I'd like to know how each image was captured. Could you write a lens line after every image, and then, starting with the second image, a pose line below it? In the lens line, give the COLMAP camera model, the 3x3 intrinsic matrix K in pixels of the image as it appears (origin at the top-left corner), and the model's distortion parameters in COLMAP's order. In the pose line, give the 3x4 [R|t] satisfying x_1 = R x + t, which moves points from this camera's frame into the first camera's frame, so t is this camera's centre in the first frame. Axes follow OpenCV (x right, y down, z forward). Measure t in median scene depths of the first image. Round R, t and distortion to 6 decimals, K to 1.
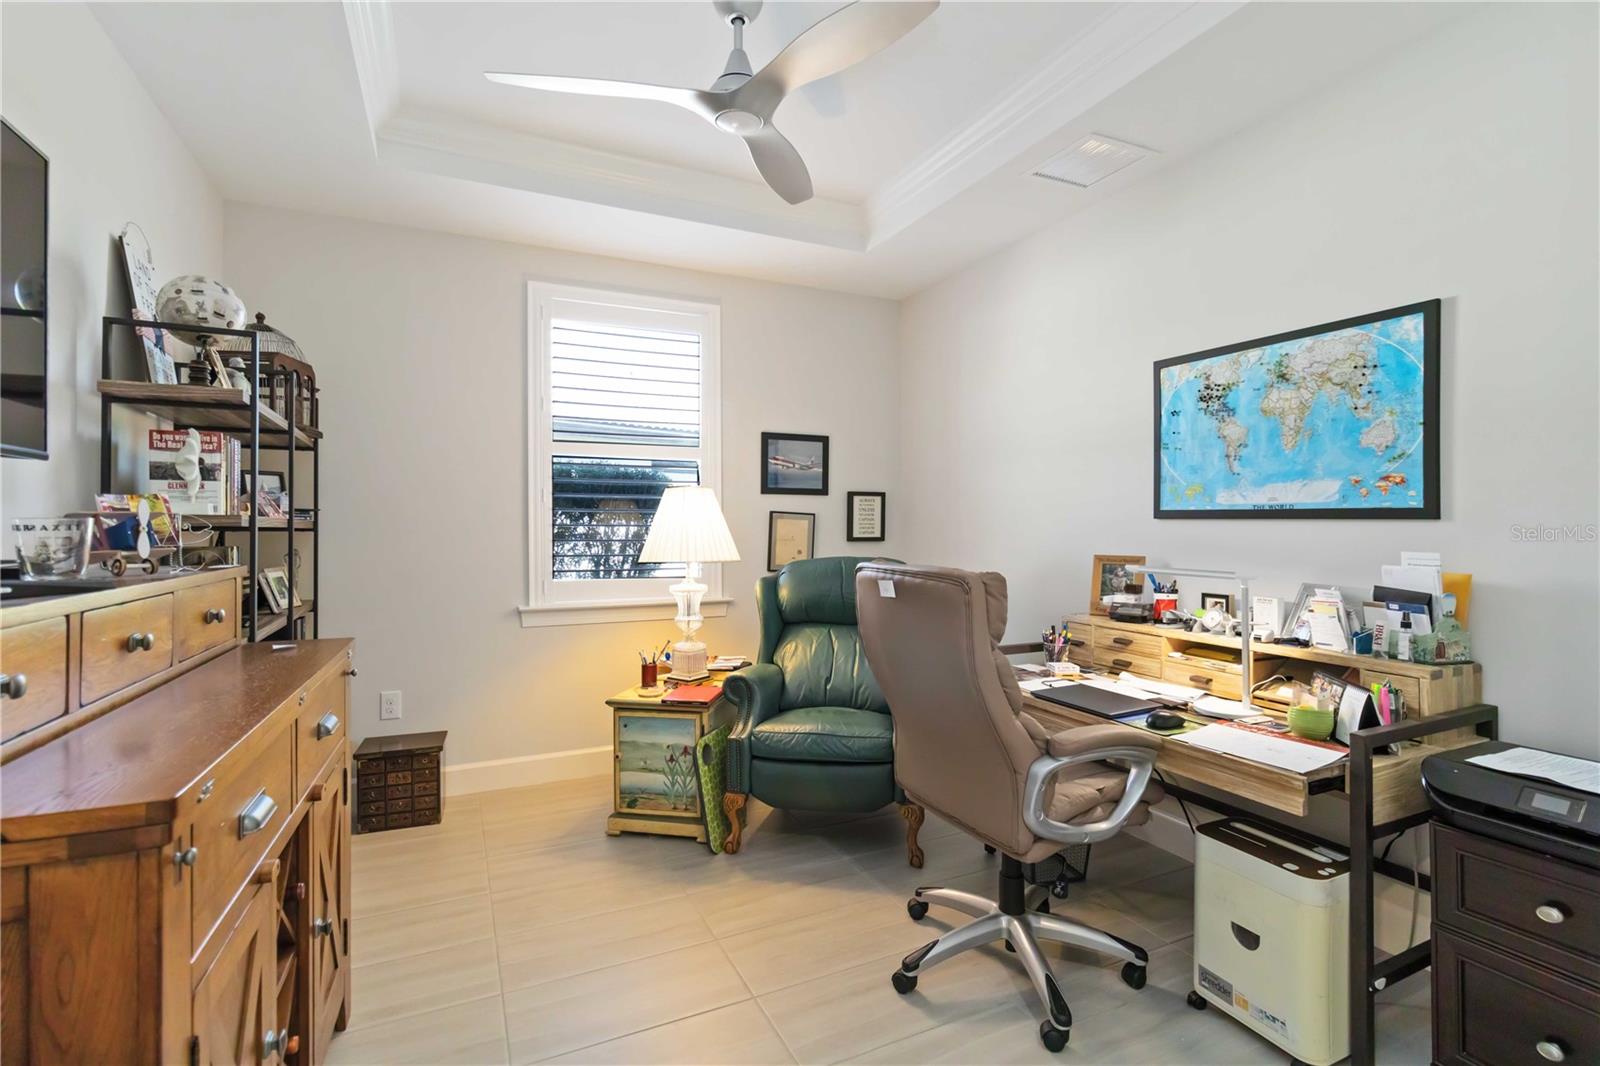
lens RADIAL K [[742.6, 0, 794.9], [0, 742.6, 531.9], [0, 0, 1]] dist [0.001381, 0.001101]
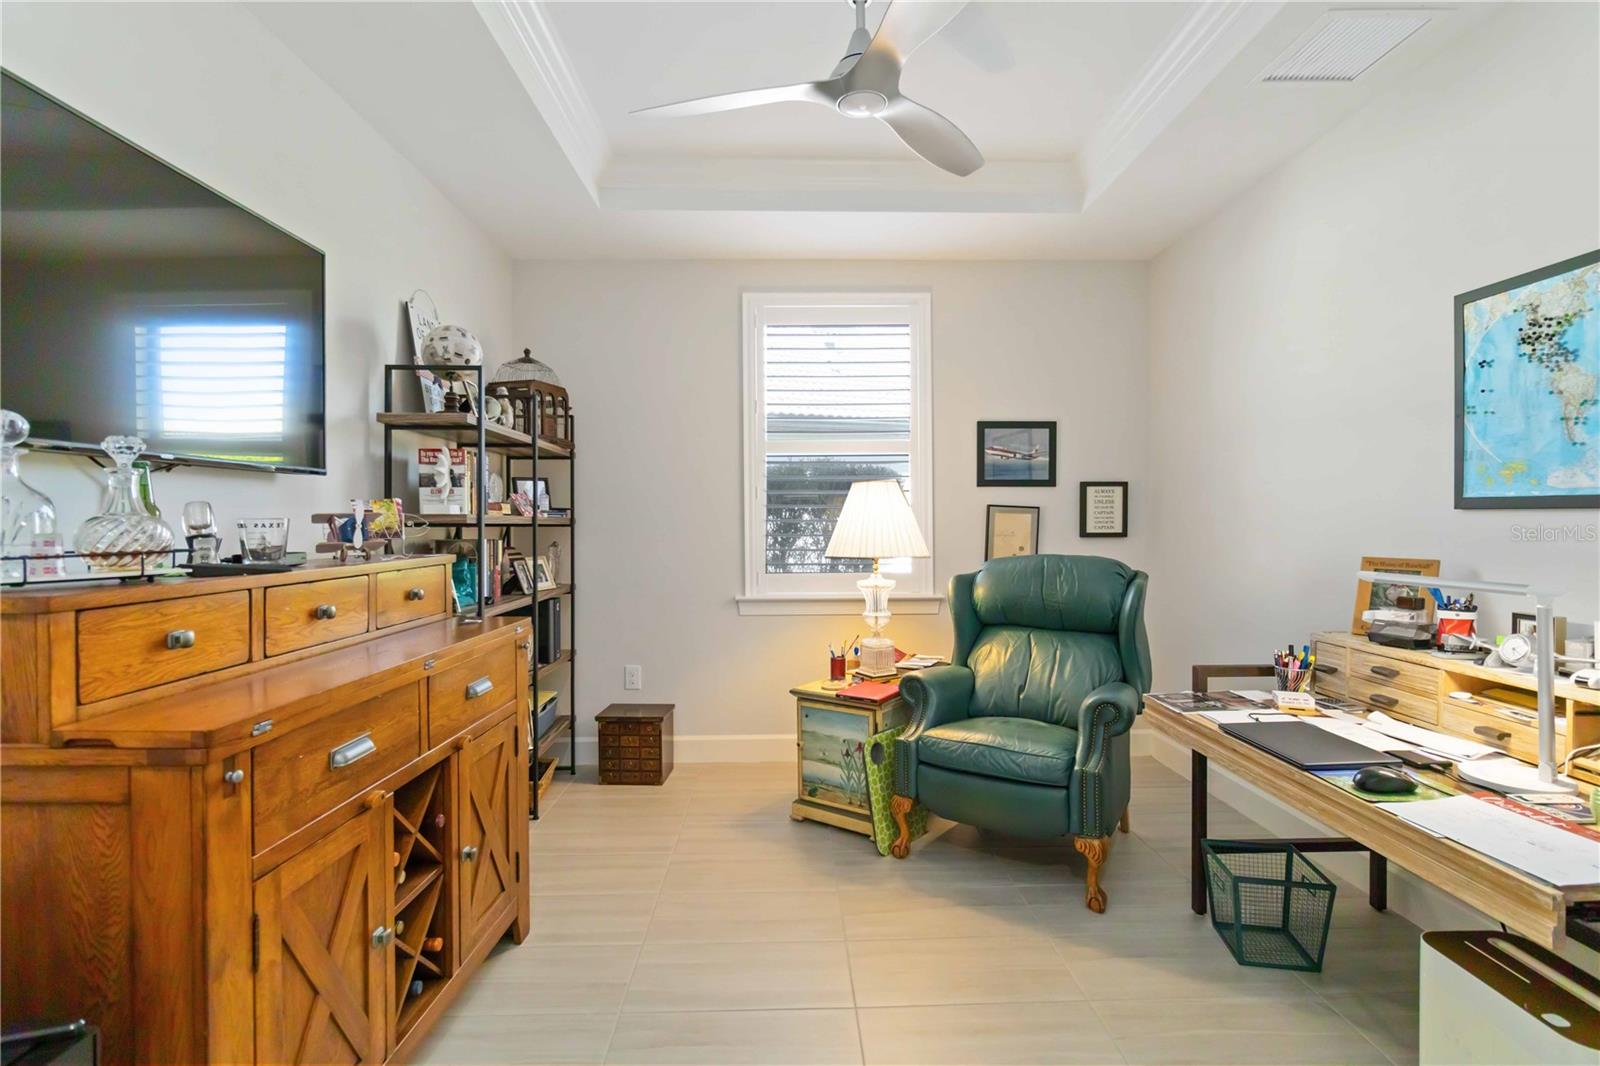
lens RADIAL K [[742.6, 0, 797.0], [0, 742.6, 531.1], [0, 0, 1]] dist [0.001381, 0.001101]
pose [[0.914843, 0.001707, -0.403806, 0.187487], [0.000993, 0.999979, 0.006478, -0.001330], [0.403808, -0.006327, 0.914822, 0.060547]]
